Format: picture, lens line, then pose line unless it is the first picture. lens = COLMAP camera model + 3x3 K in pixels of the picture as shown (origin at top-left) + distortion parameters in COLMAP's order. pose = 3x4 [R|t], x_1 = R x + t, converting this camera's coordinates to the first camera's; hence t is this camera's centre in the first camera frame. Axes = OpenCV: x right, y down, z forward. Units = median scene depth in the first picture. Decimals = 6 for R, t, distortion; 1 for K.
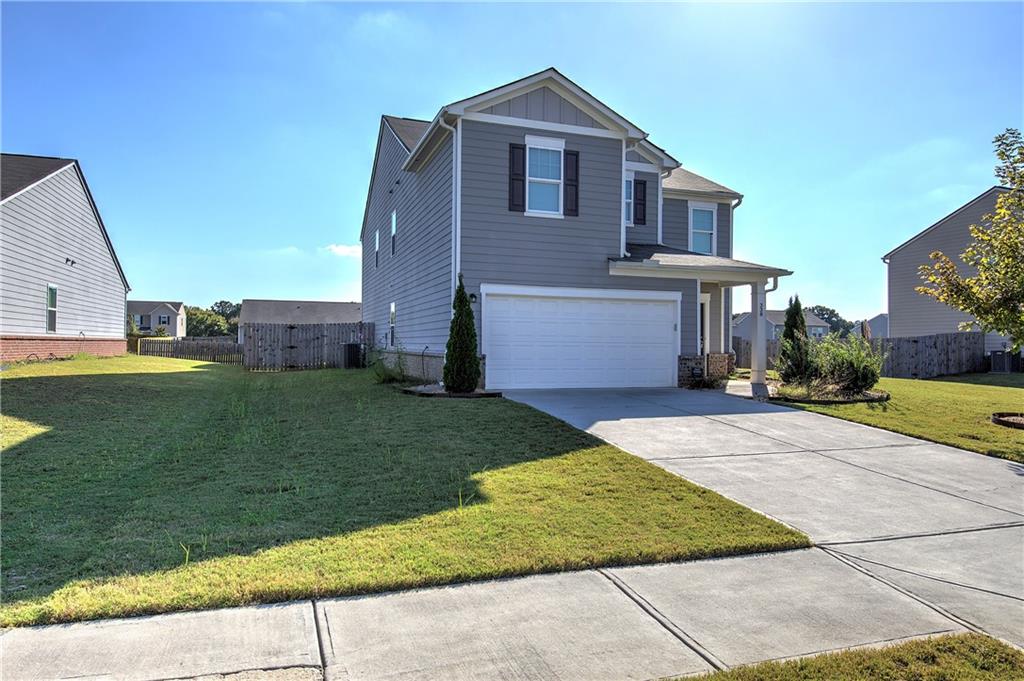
lens RADIAL K [[663.6, 0, 507.6], [0, 663.6, 344.8], [0, 0, 1]] dist [0.002328, 0.000992]
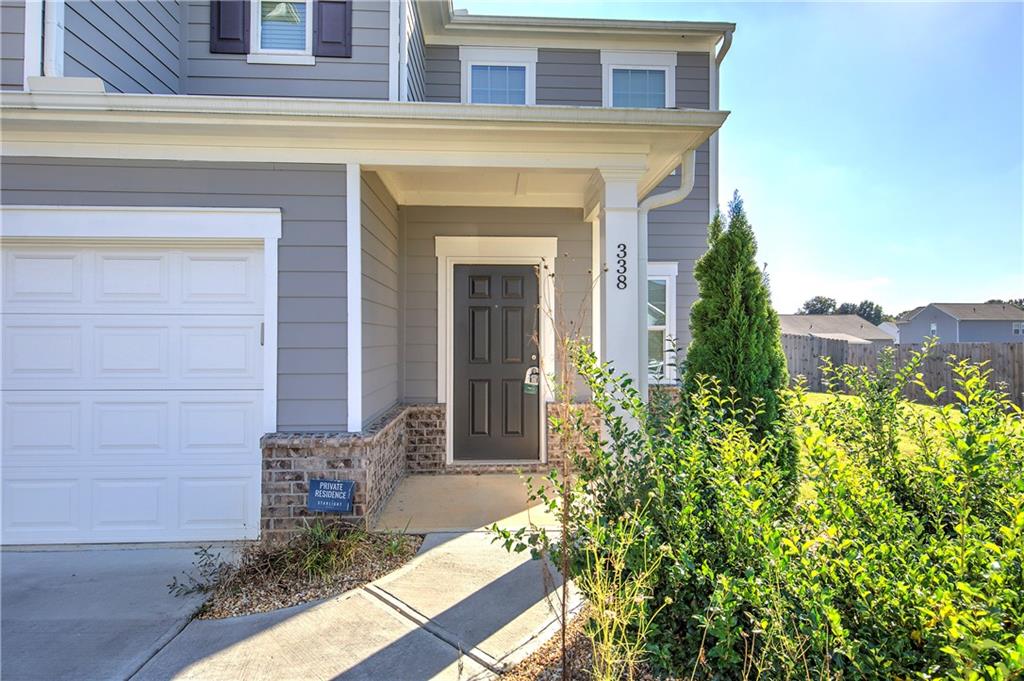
lens RADIAL K [[581.5, 0, 515.8], [0, 581.5, 339.1], [0, 0, 1]] dist [0.018148, 0.000042]
pose [[0.960160, -0.011020, -0.279235, 0.449011], [0.008404, 0.999909, -0.010564, -0.021816], [0.279326, 0.007797, 0.960165, 0.826737]]
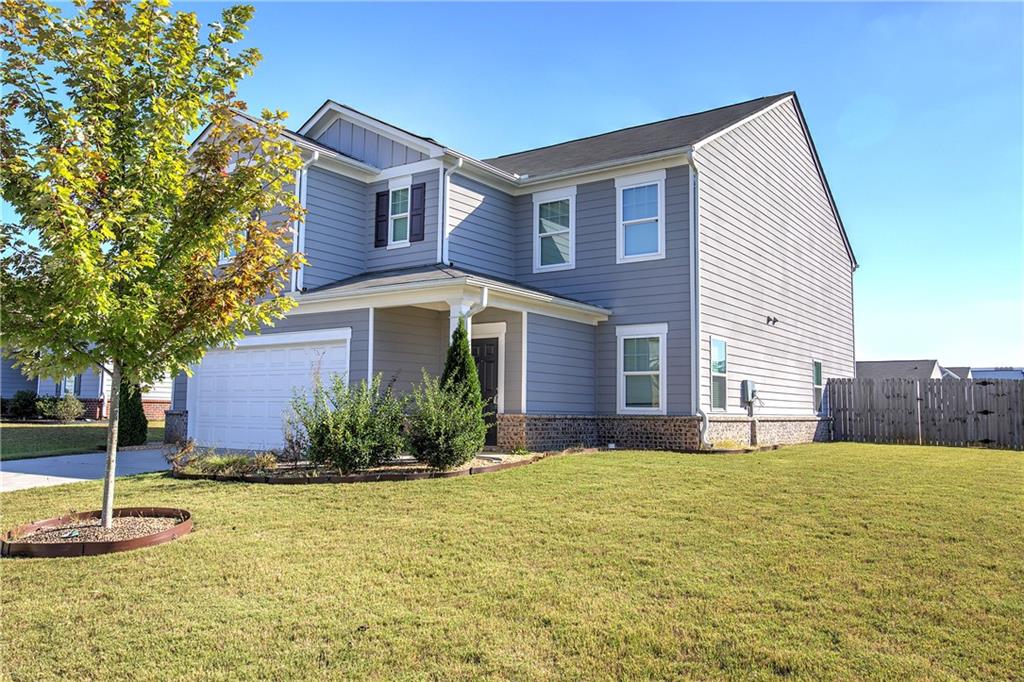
lens RADIAL K [[795.3, 0, 512.0], [0, 795.3, 341.0], [0, 0, 1]] dist [-0.001747, 0.001655]
pose [[0.579996, -0.077951, -0.810881, 1.142984], [-0.006031, 0.994973, -0.099962, 0.024743], [0.814597, 0.062868, 0.576610, 0.663667]]
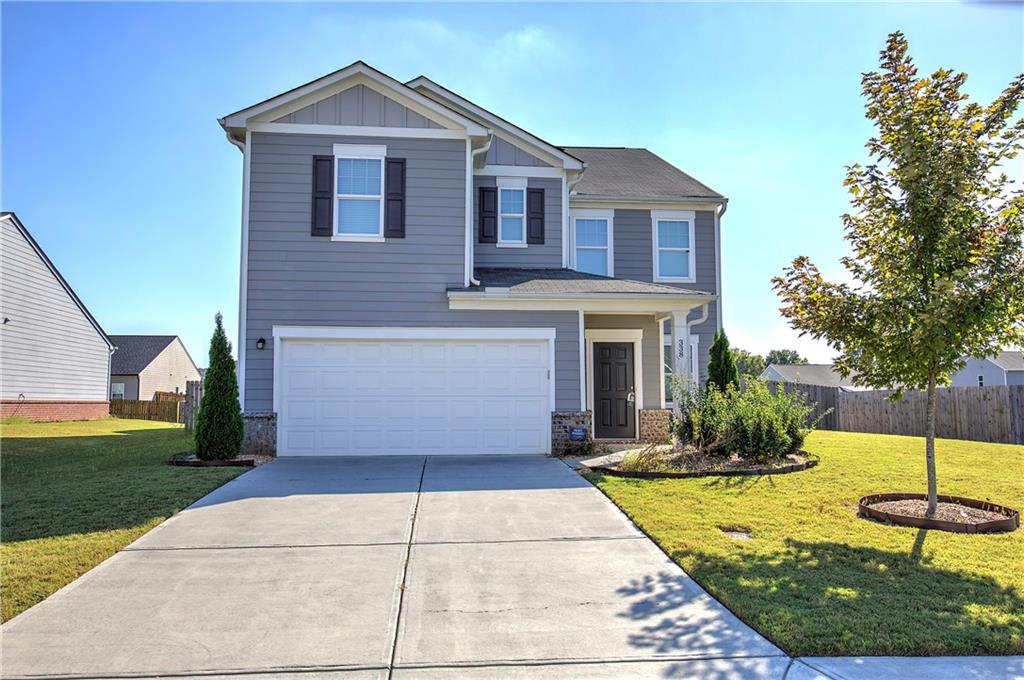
lens RADIAL K [[795.3, 0, 512.0], [0, 795.3, 340.0], [0, 0, 1]] dist [-0.001747, 0.001655]
pose [[0.973591, -0.030831, -0.226208, 0.439798], [0.012294, 0.996482, -0.082902, 0.009543], [0.227968, 0.077932, 0.970545, 0.109724]]
